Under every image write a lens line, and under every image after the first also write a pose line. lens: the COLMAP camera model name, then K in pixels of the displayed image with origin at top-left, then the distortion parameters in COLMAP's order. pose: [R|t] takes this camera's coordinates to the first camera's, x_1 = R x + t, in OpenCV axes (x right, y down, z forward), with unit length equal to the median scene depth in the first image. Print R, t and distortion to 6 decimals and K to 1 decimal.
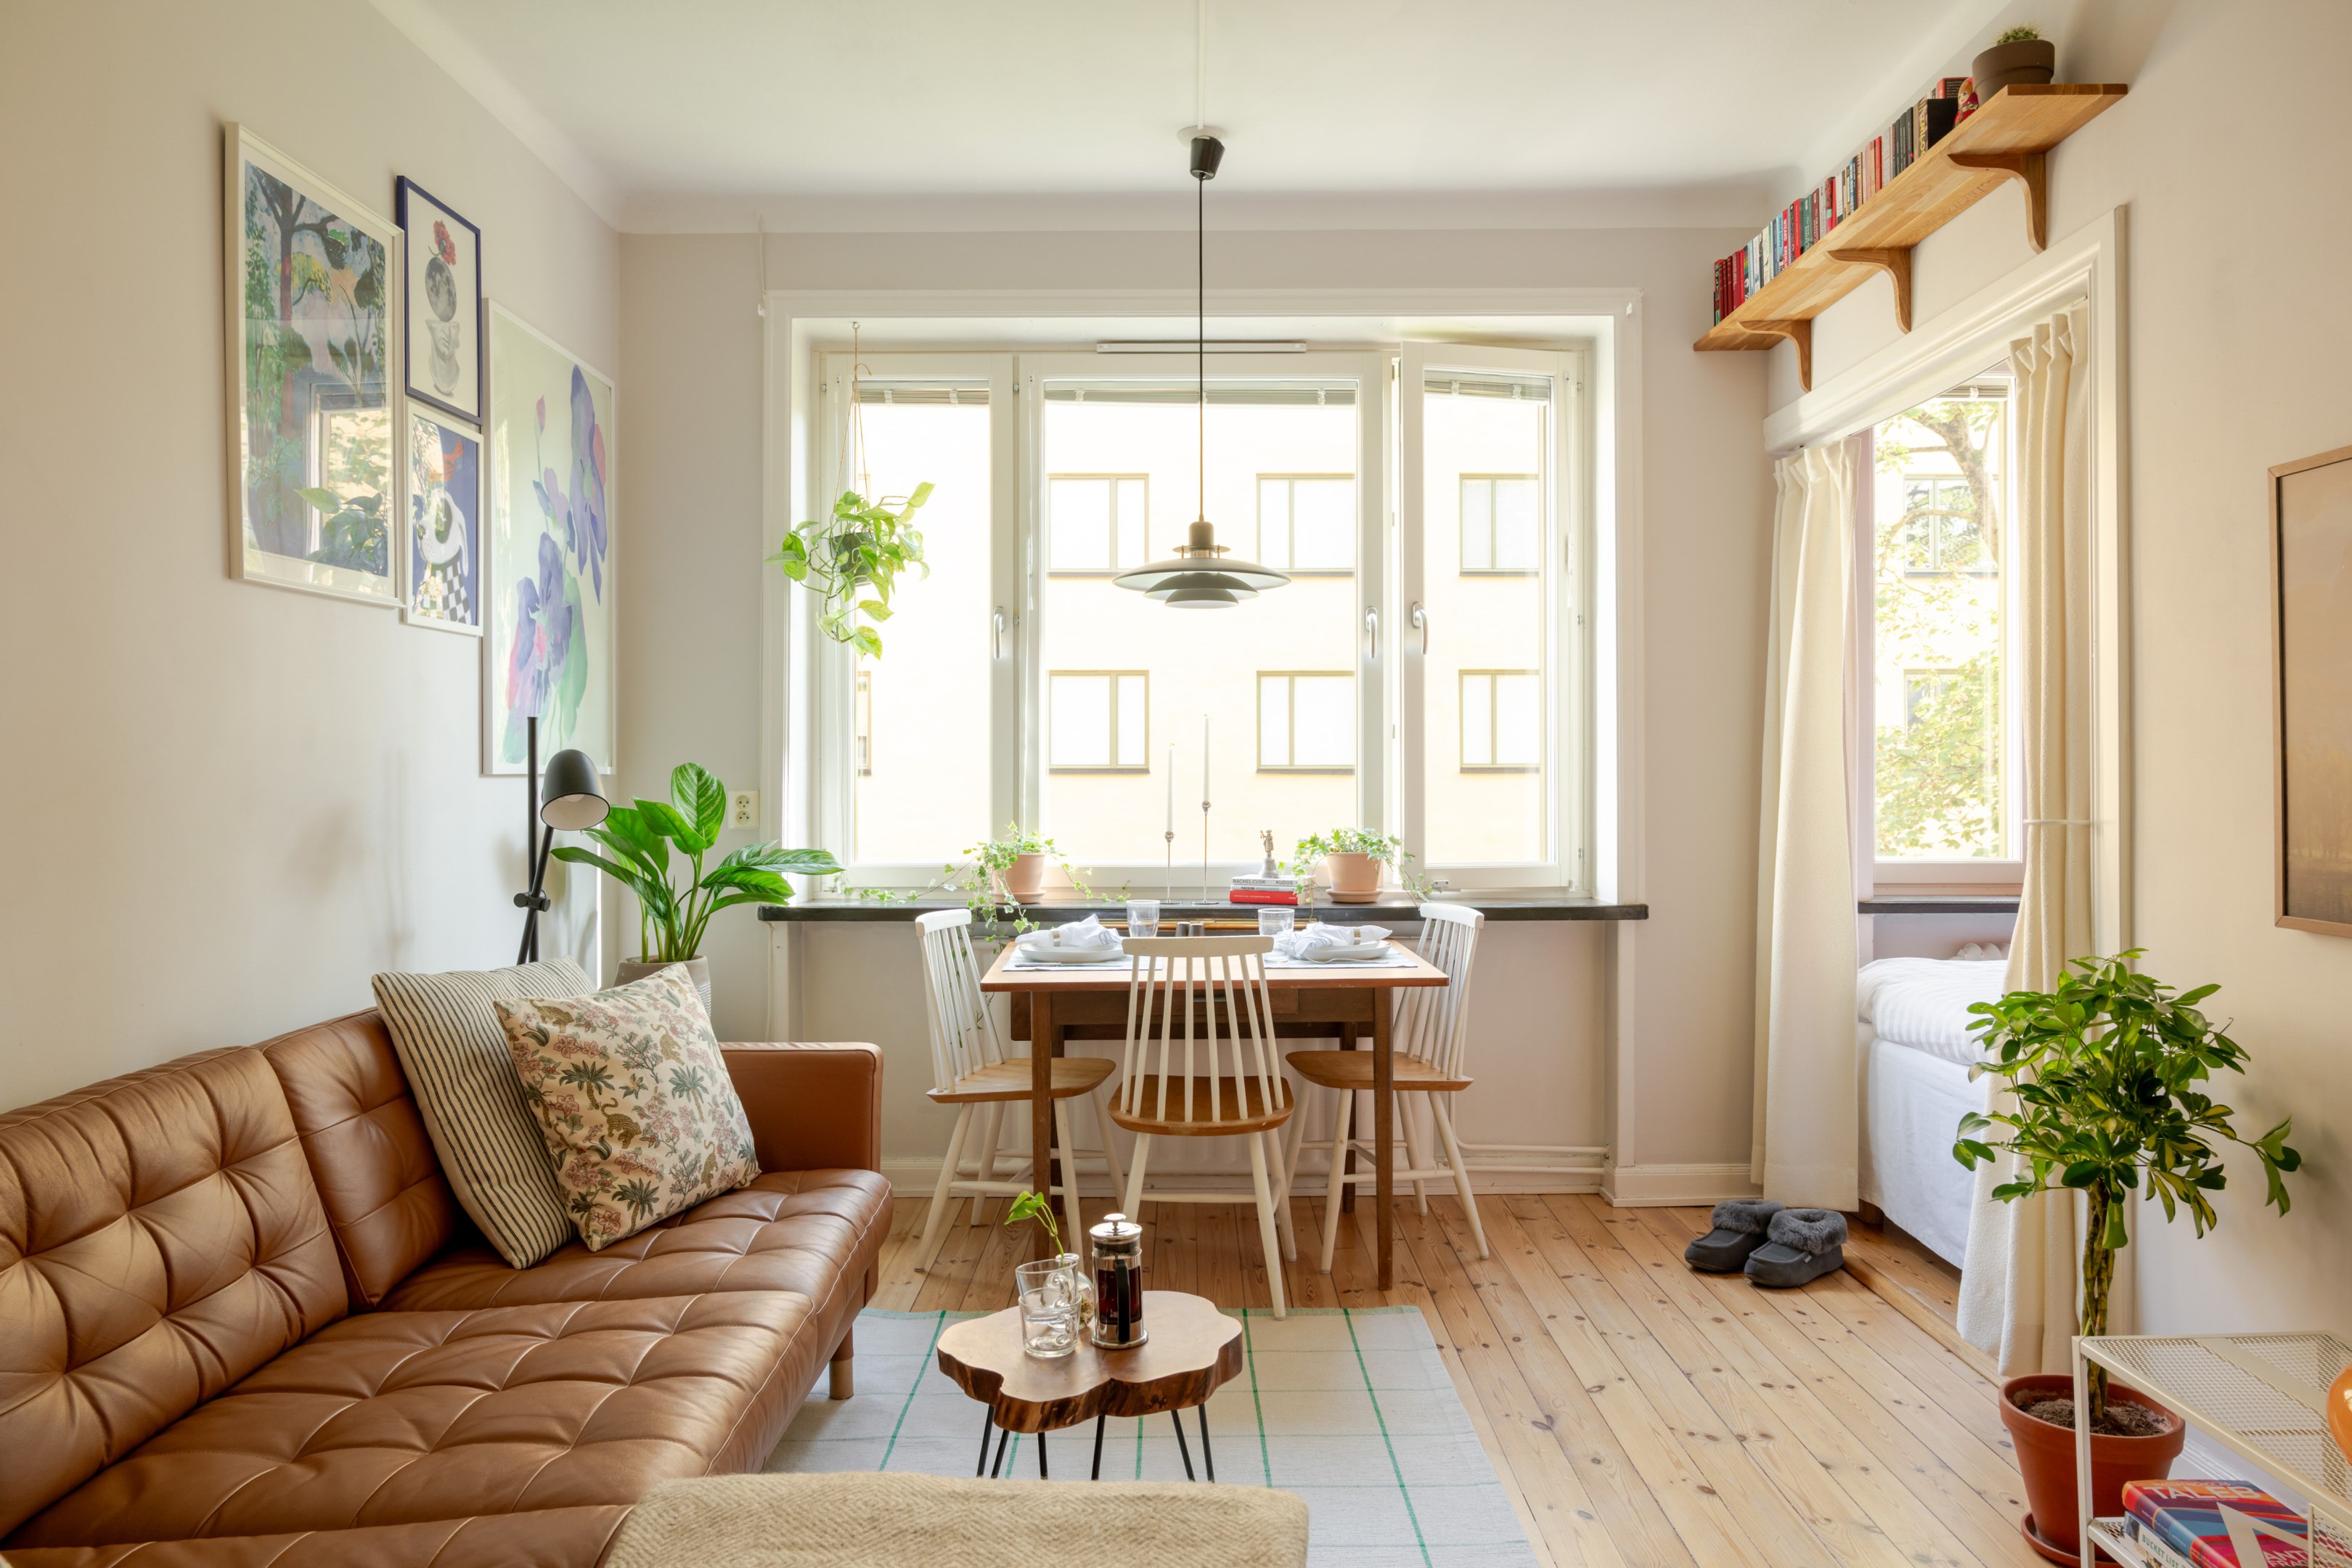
lens RADIAL K [[1587.4, 0, 1162.2], [0, 1587.4, 754.5], [0, 0, 1]] dist [-0.000729, 0.000070]
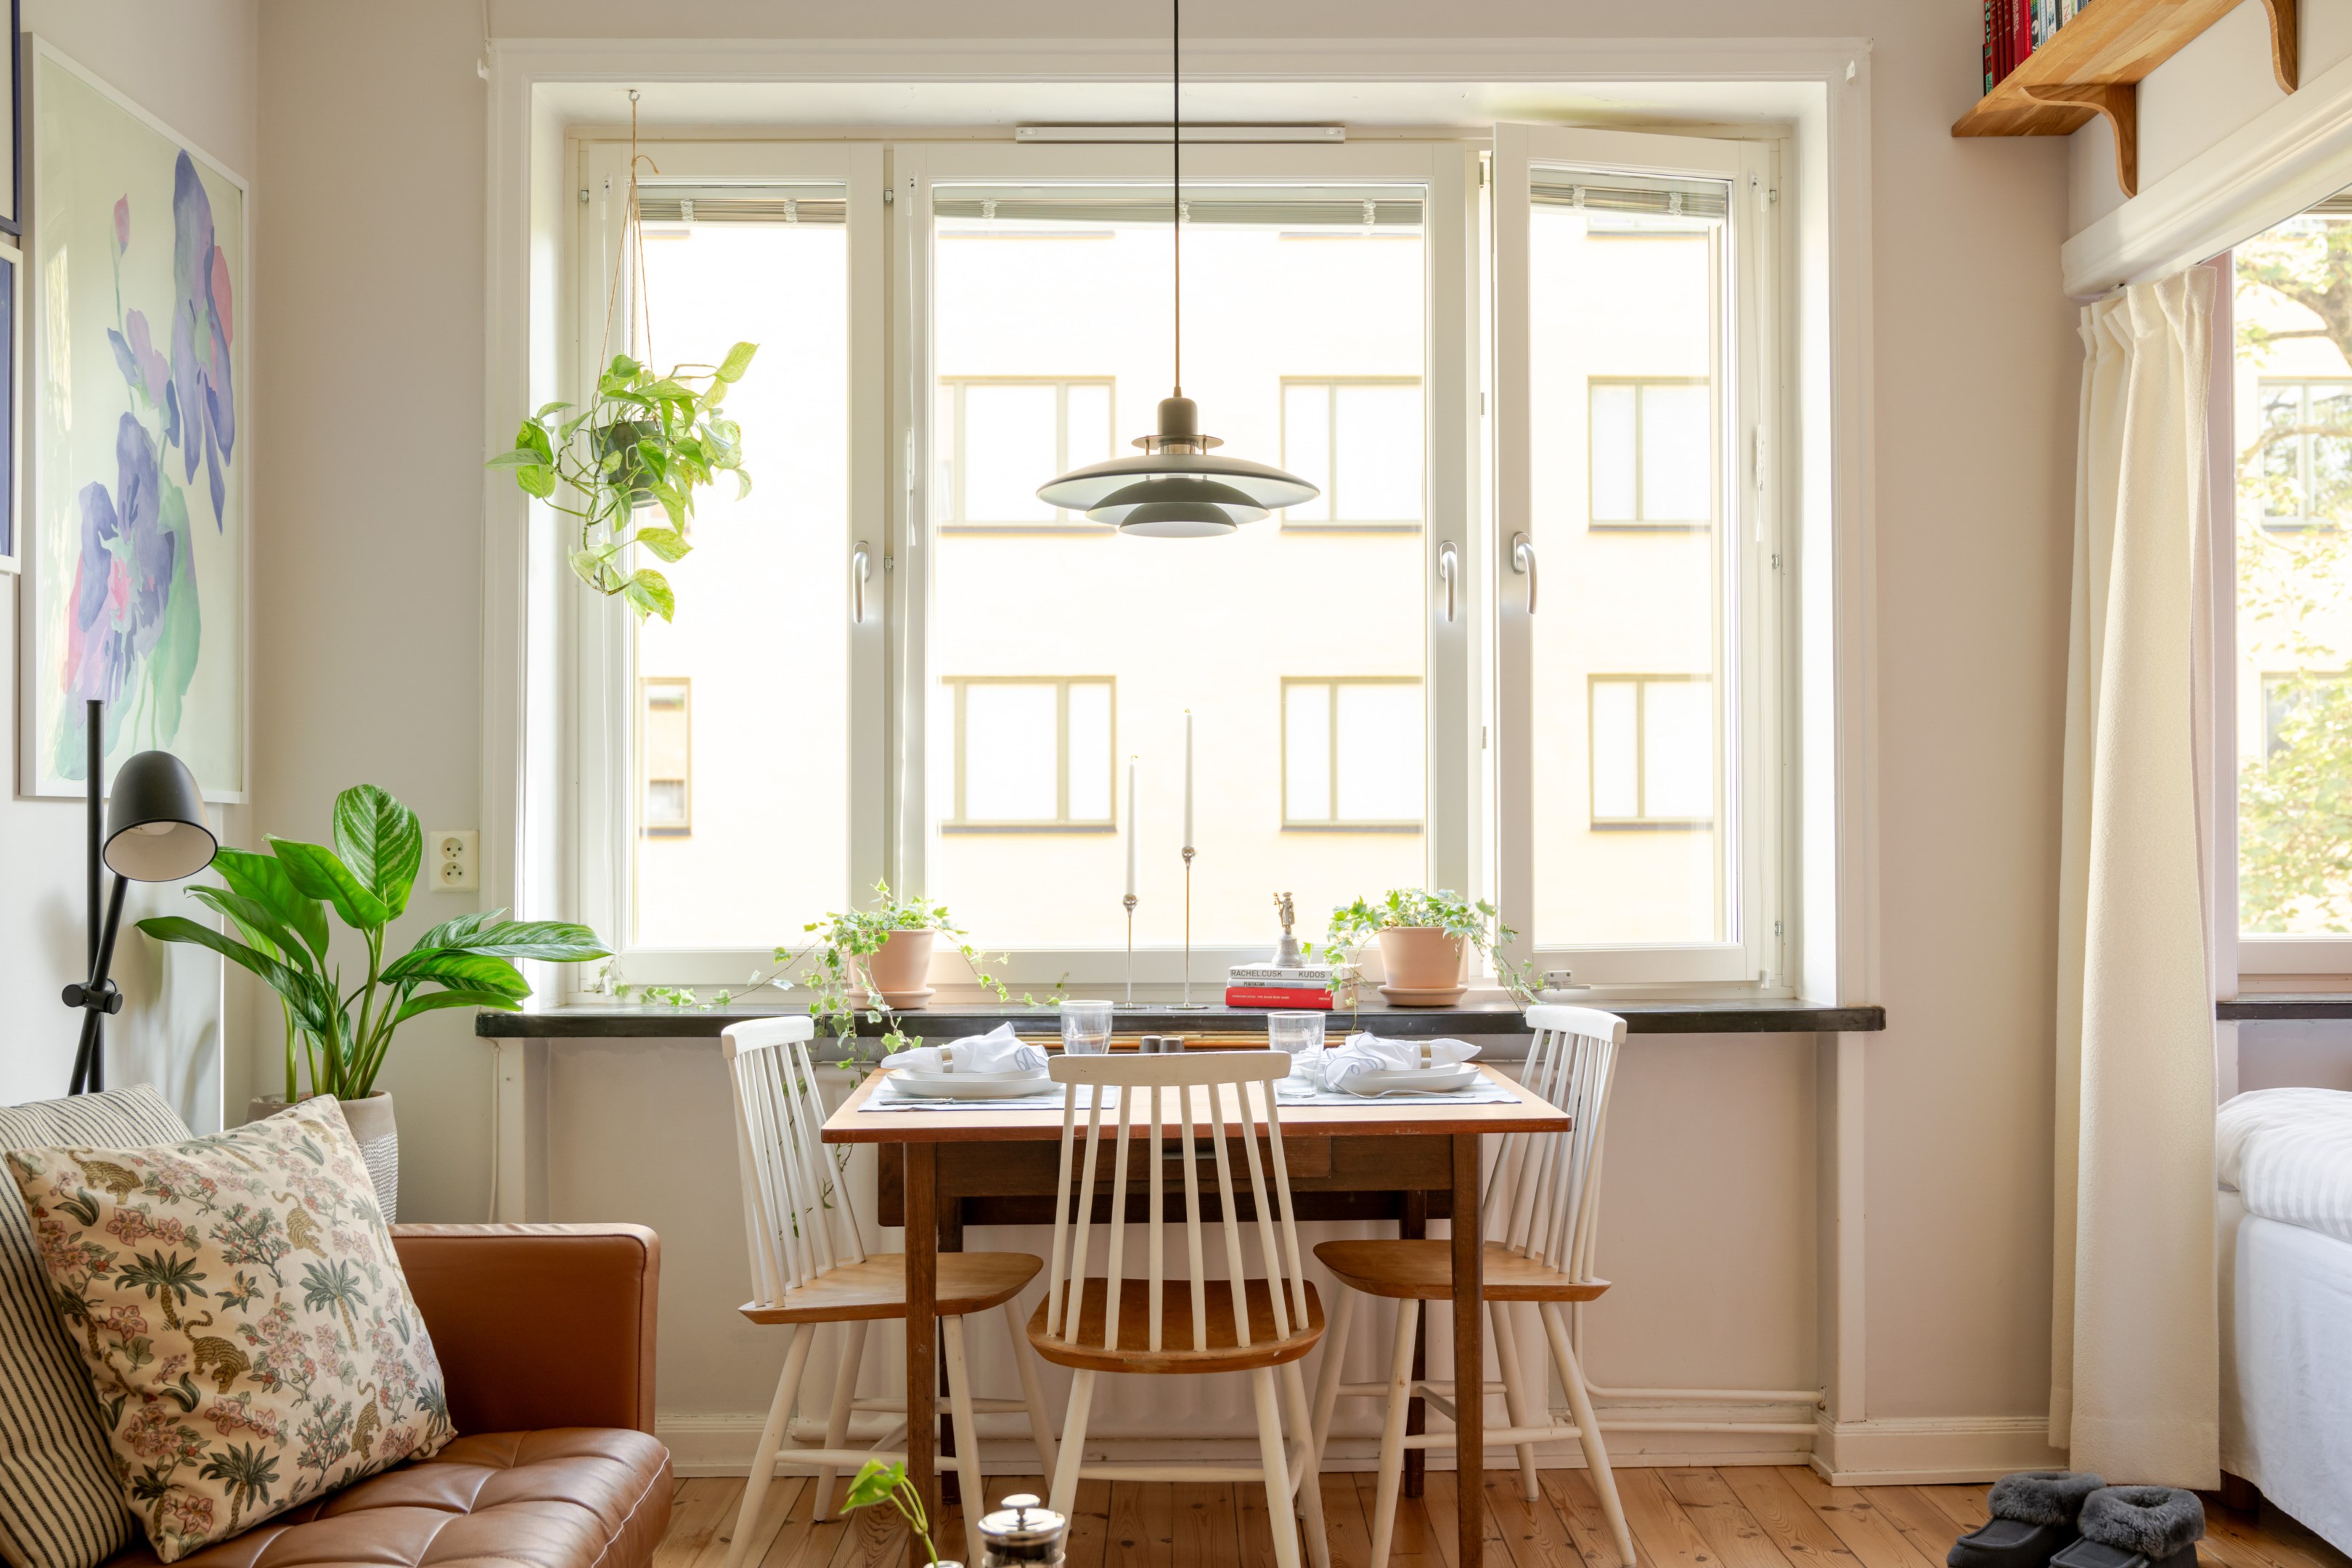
lens RADIAL K [[2397.2, 0, 1176.0], [0, 2397.2, 784.0], [0, 0, 1]] dist [0.000641, -0.012397]
pose [[0.999896, -0.001206, 0.014362, 0.009863], [0.001375, 0.999930, -0.011749, 0.017031], [-0.014346, 0.011768, 0.999828, 0.048051]]
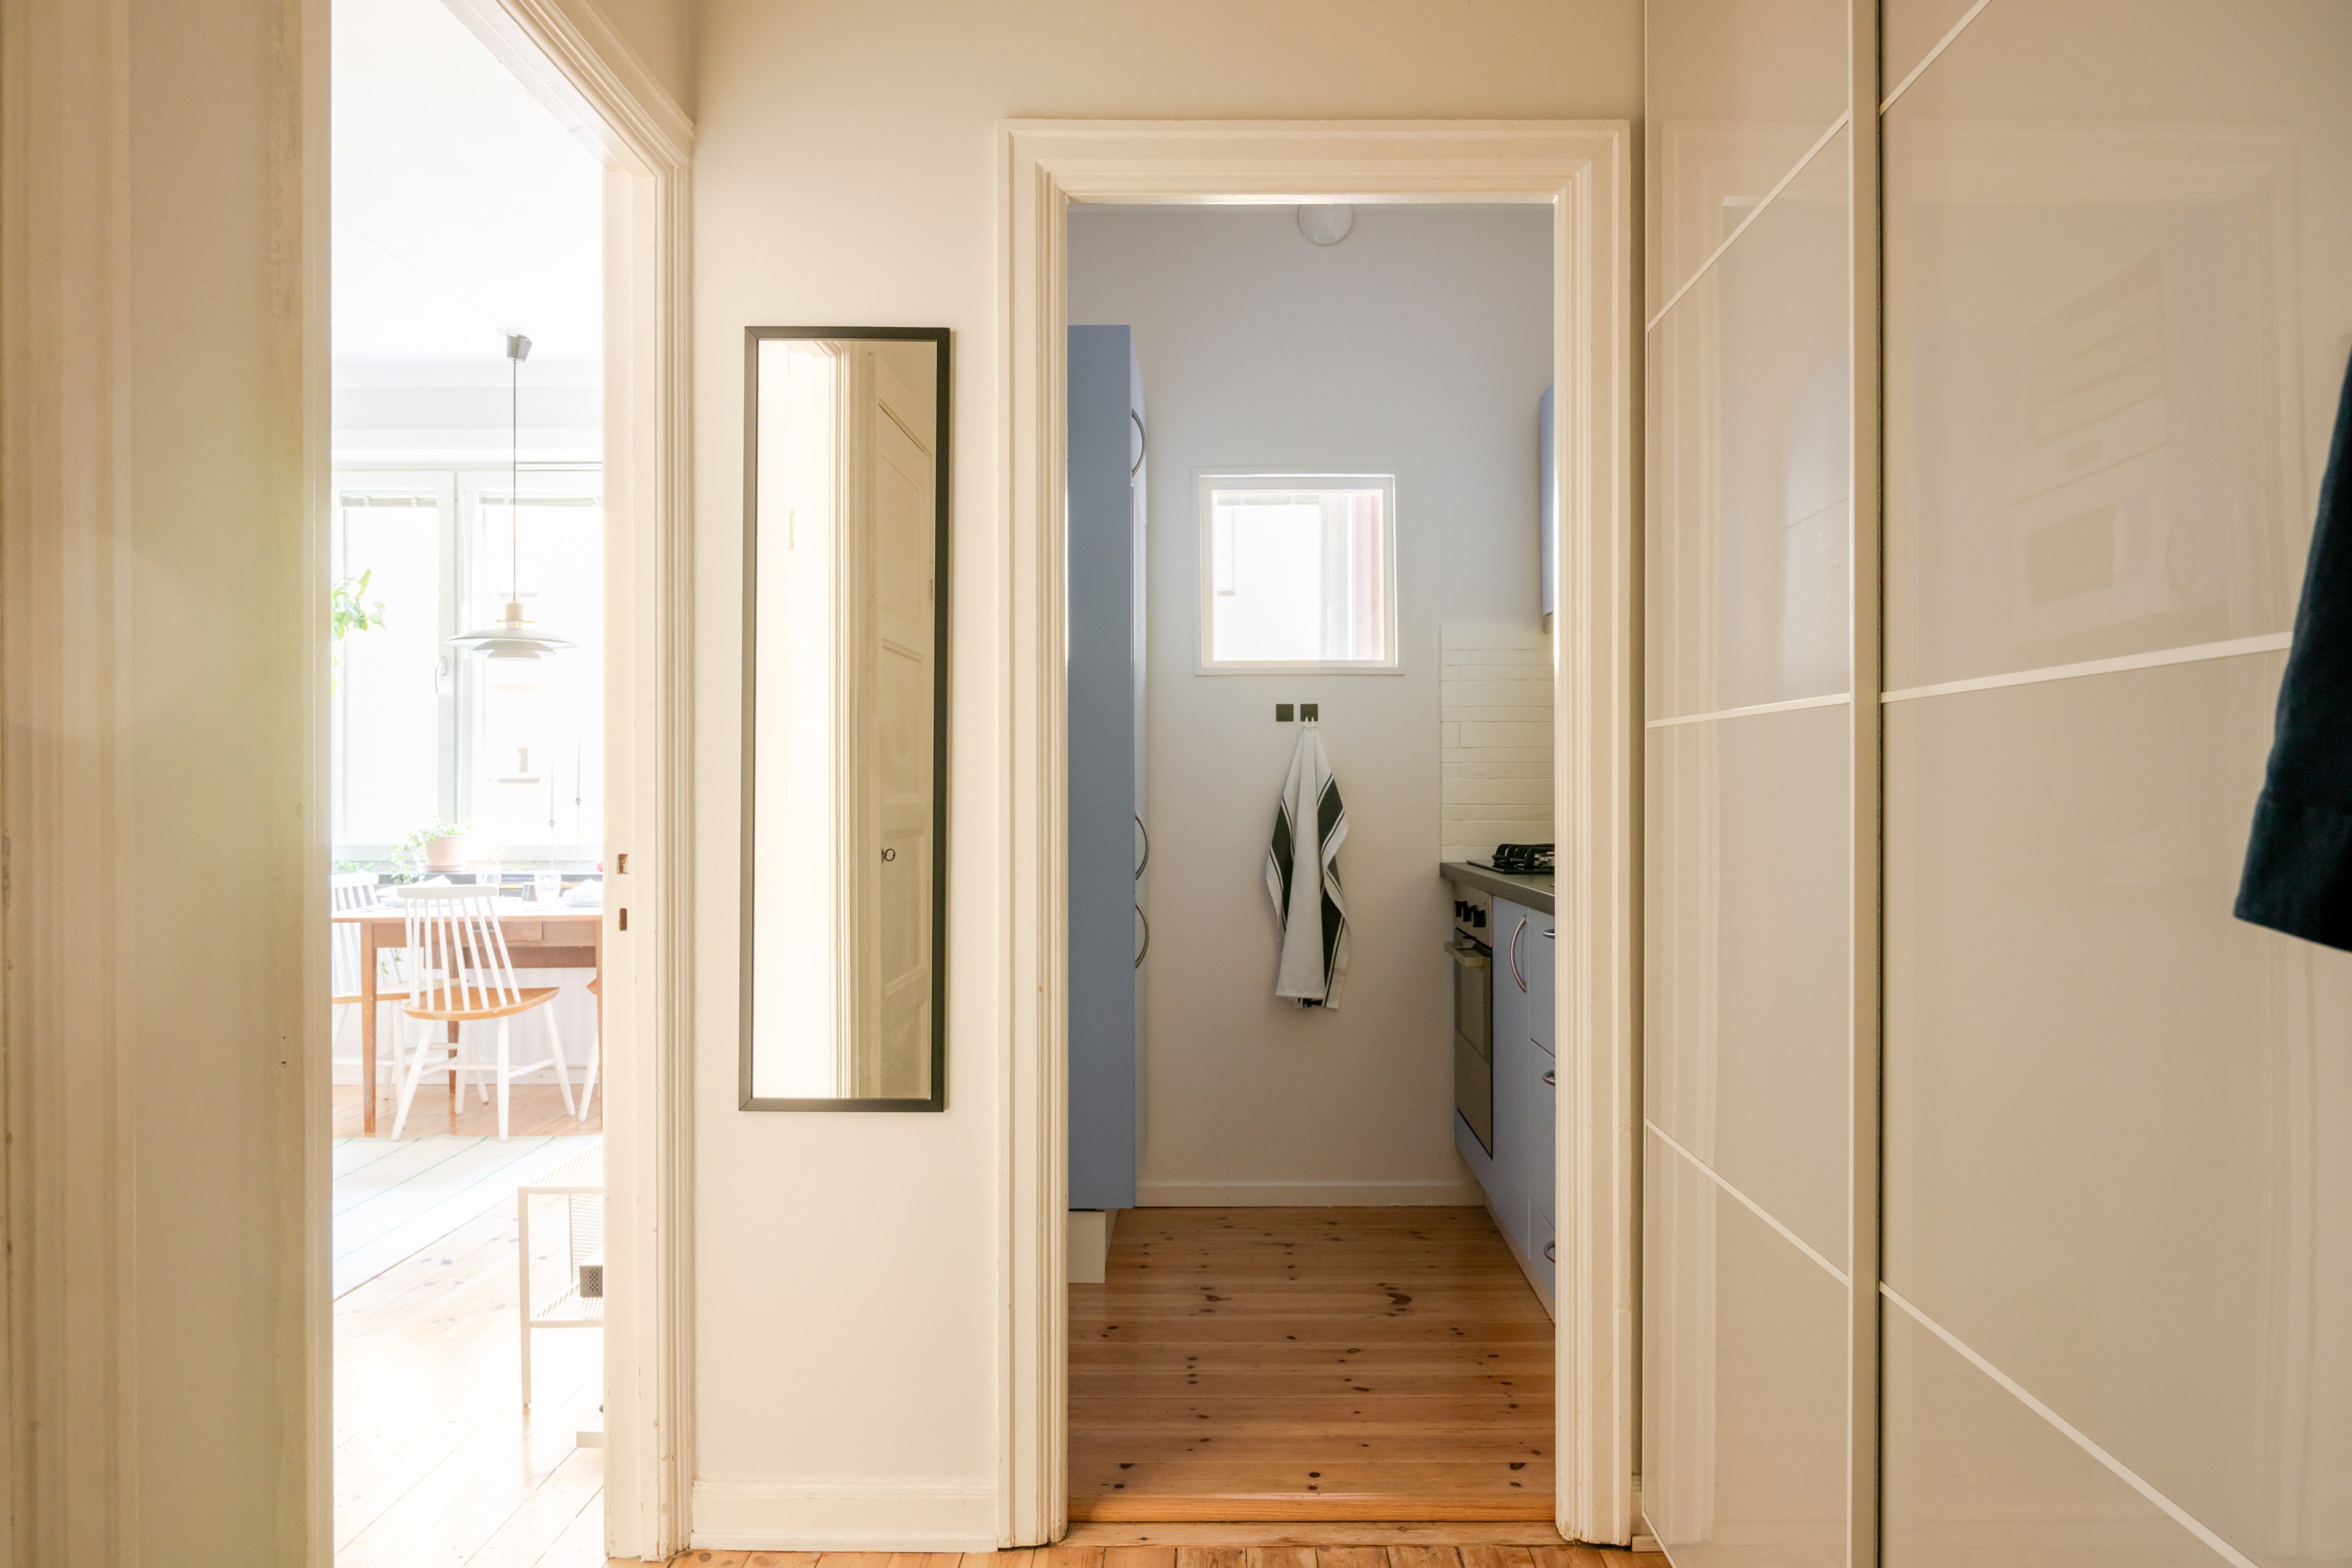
lens RADIAL K [[1609.6, 0, 1215.8], [0, 1609.6, 783.4], [0, 0, 1]] dist [-0.008007, -0.005670]
pose [[0.999936, -0.000599, -0.011274, 0.651580], [0.000769, 0.999886, 0.015095, -0.004288], [0.011263, -0.015103, 0.999823, -0.429942]]
